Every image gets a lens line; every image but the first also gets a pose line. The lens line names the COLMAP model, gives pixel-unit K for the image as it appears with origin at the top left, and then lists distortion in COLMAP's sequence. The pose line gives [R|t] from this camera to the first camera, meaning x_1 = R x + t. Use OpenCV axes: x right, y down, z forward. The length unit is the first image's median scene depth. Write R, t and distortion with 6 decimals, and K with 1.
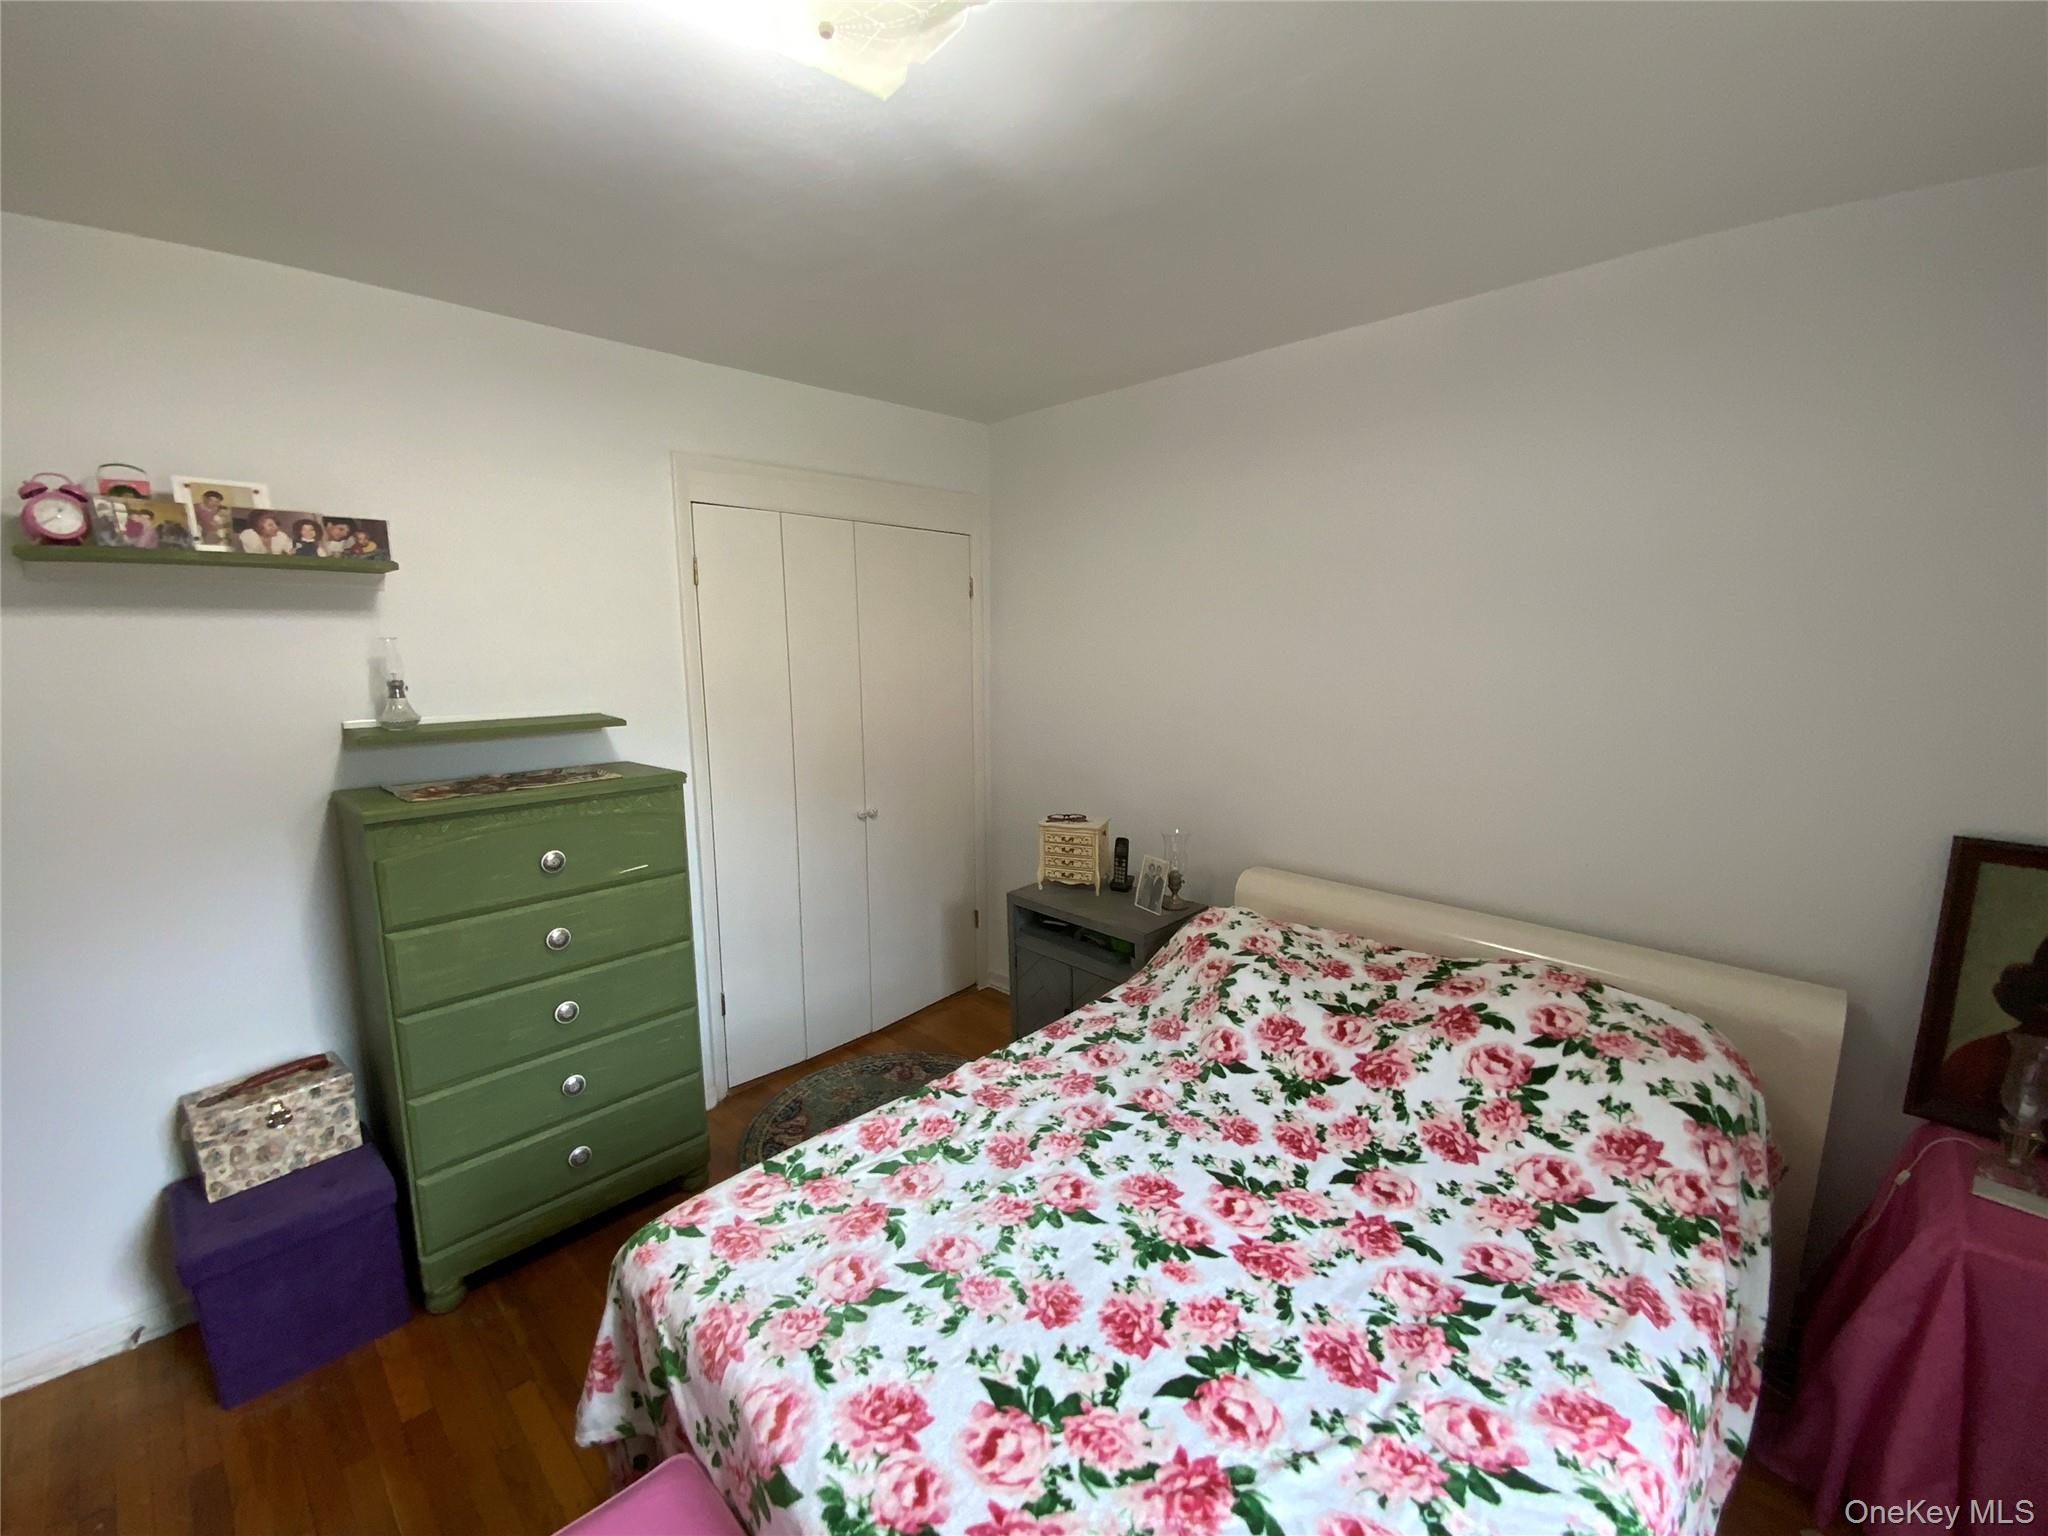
lens RADIAL K [[831.4, 0, 1024.0], [0, 831.4, 768.0], [0, 0, 1]] dist [0.027093, -0.020800]
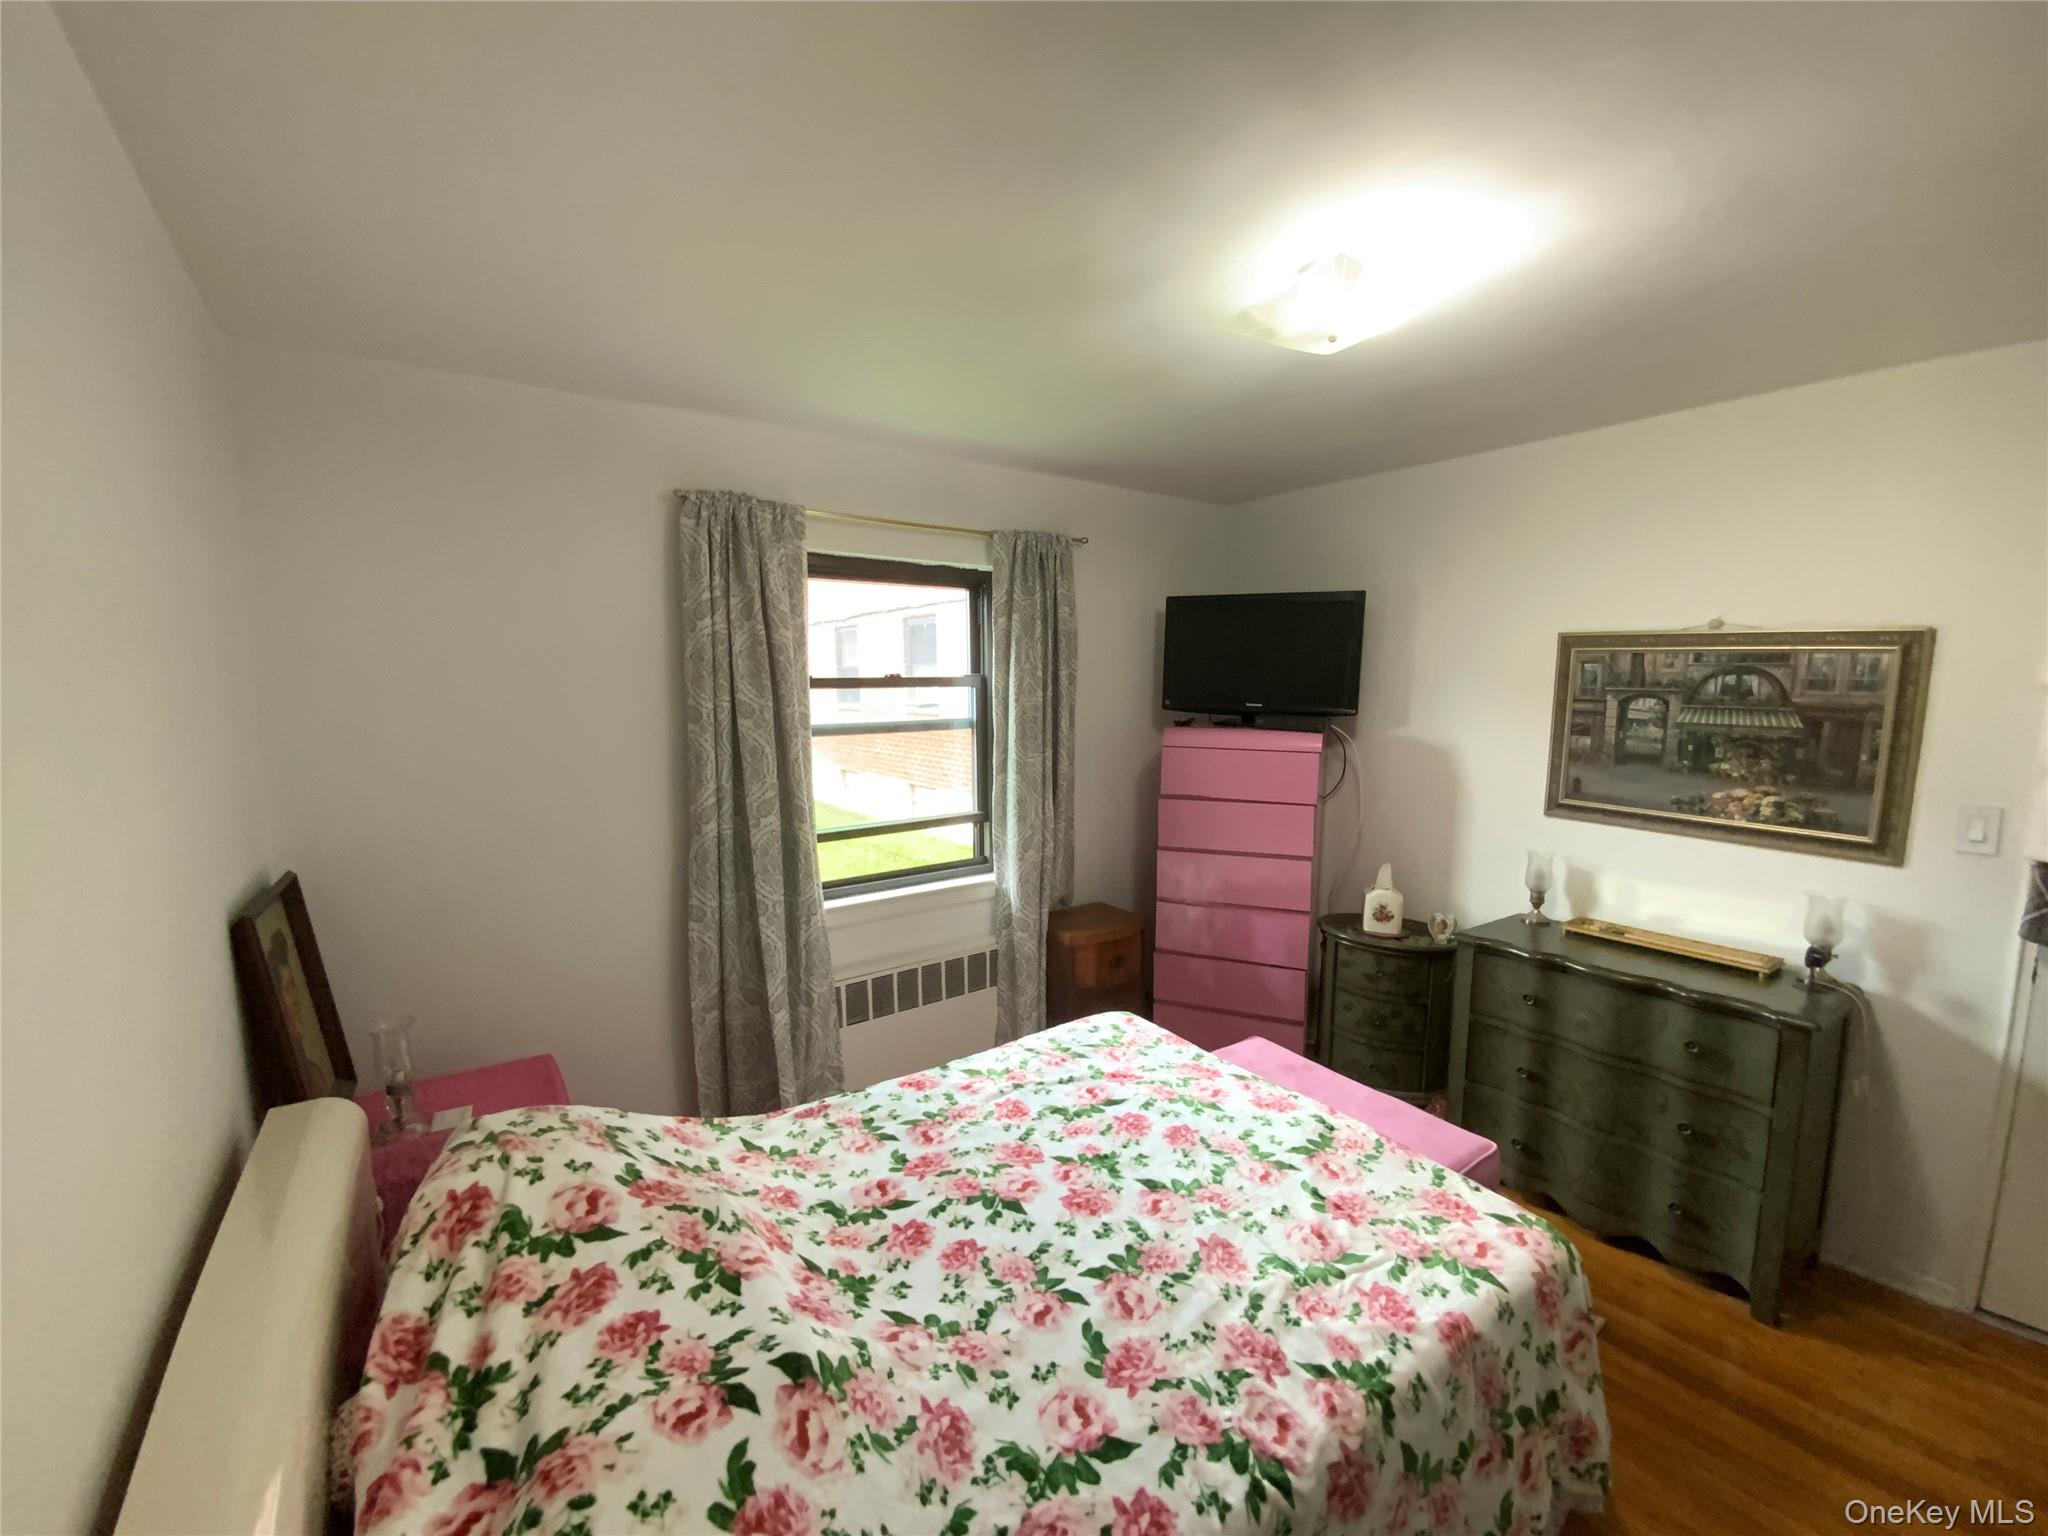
lens RADIAL K [[838.4, 0, 1004.9], [0, 838.4, 771.6], [0, 0, 1]] dist [0.000946, 0.000080]
pose [[-0.978721, -0.013148, 0.204774, 0.035183], [0.043533, 0.961923, 0.269830, -0.318439], [-0.200525, 0.273003, -0.940882, 1.748276]]
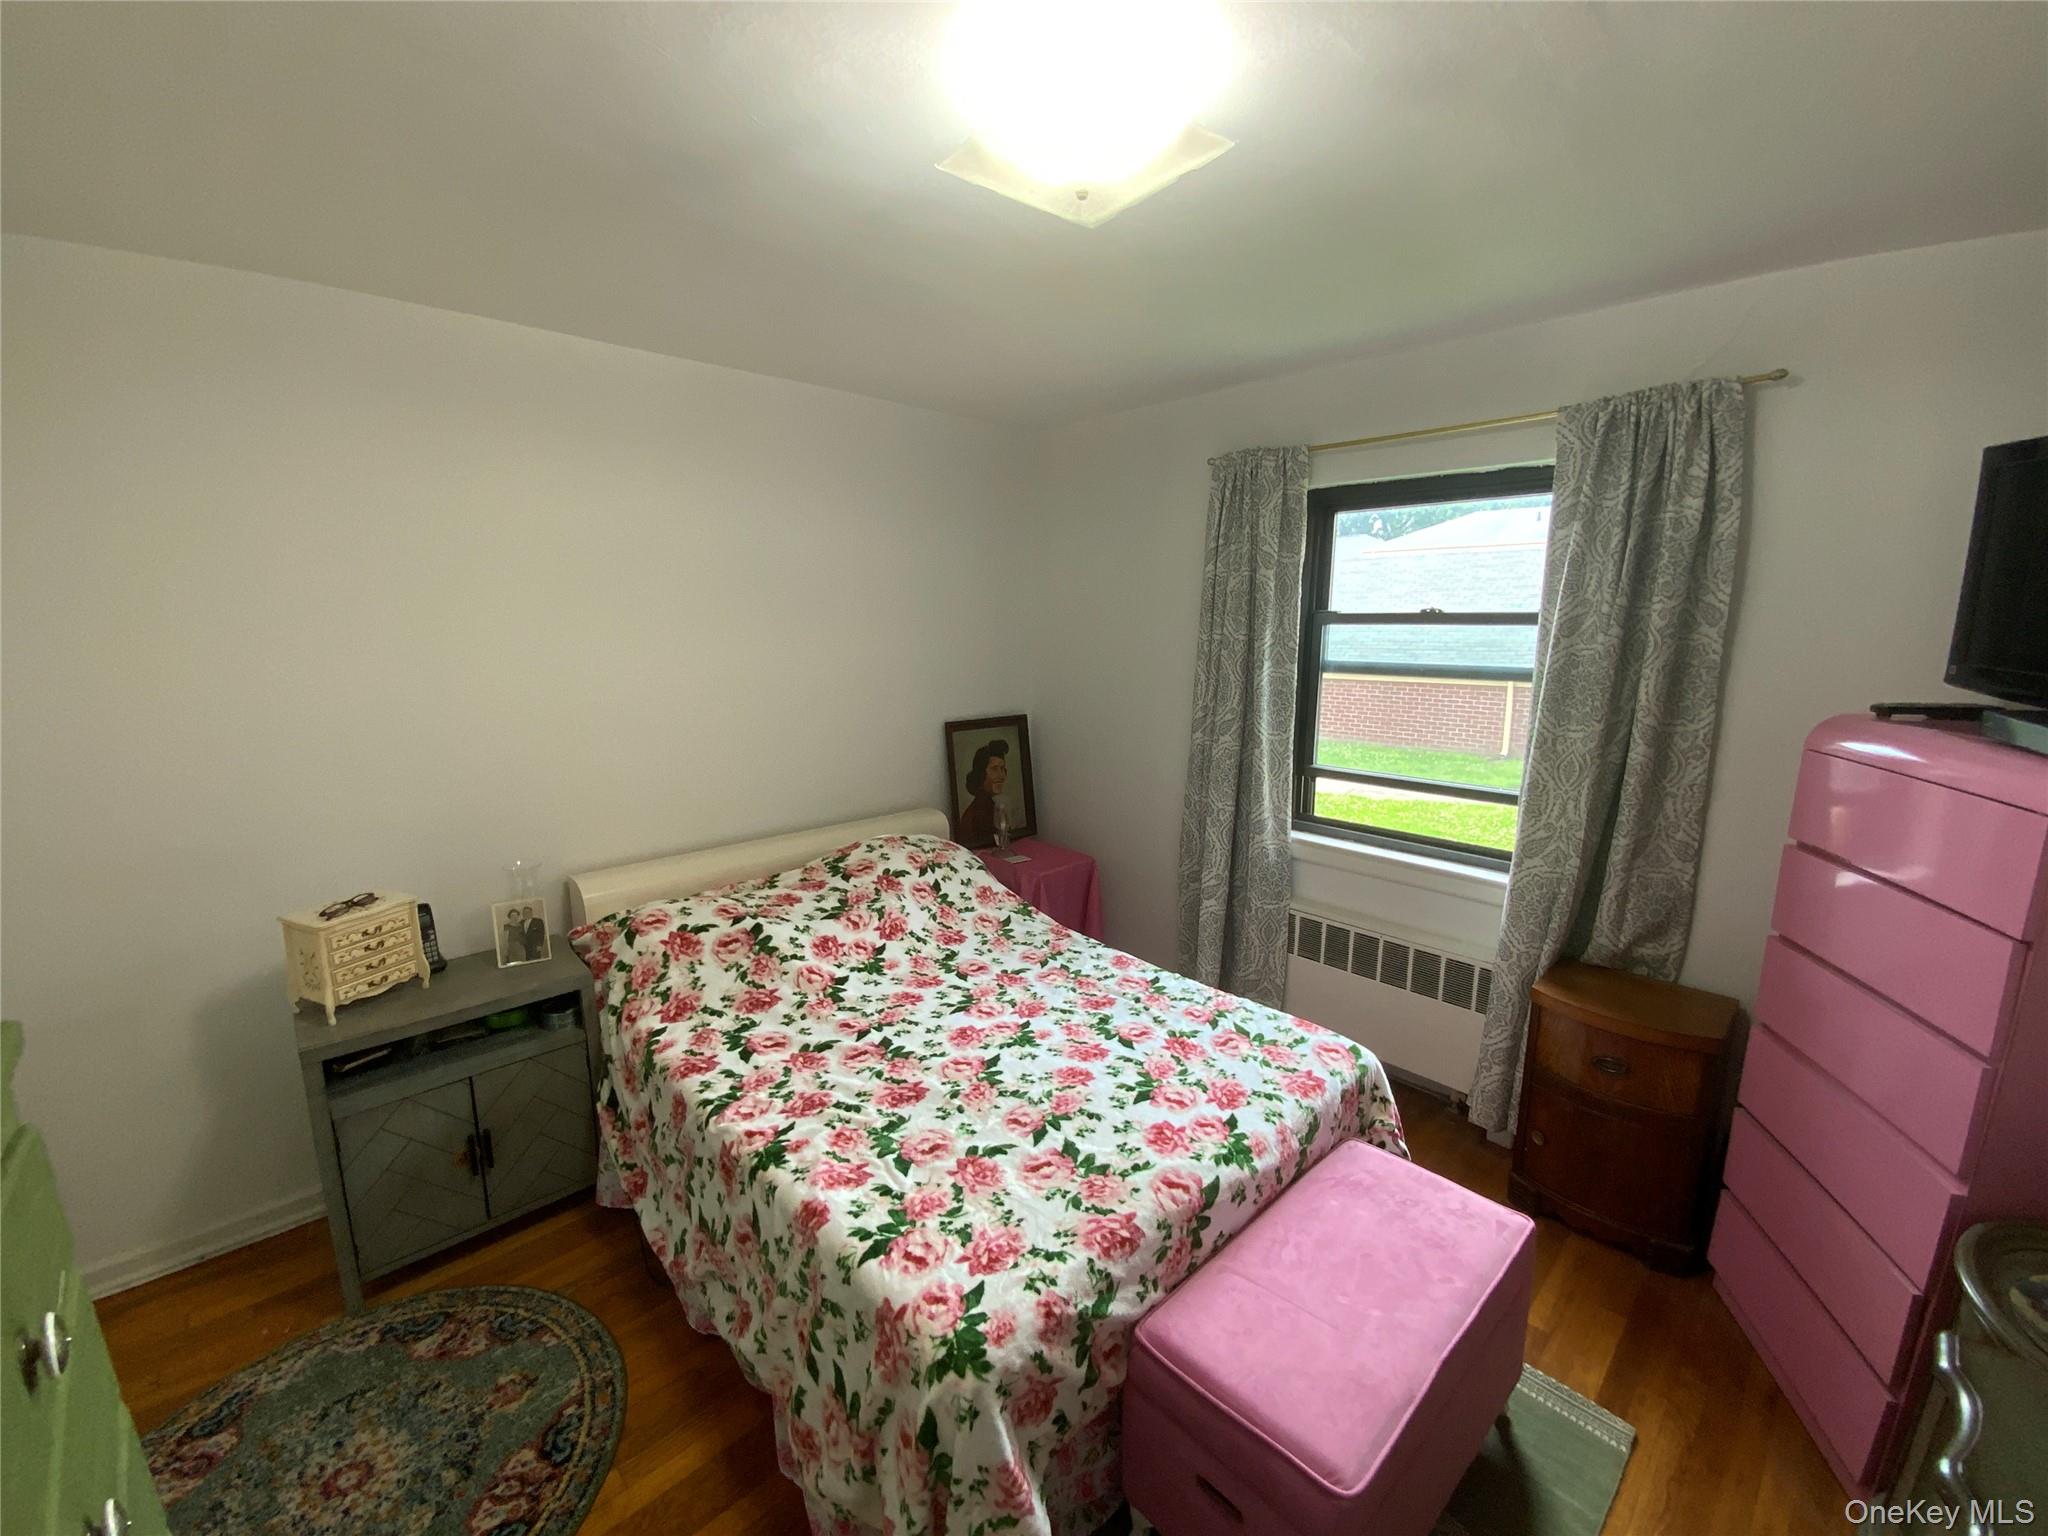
lens RADIAL K [[818.8, 0, 1024.0], [0, 818.8, 768.0], [0, 0, 1]] dist [0.069545, -0.037856]
pose [[0.044516, -0.181448, 0.982392, -1.020314], [0.161153, 0.971793, 0.172188, -0.138823], [-0.985925, 0.150650, 0.072501, 0.675425]]
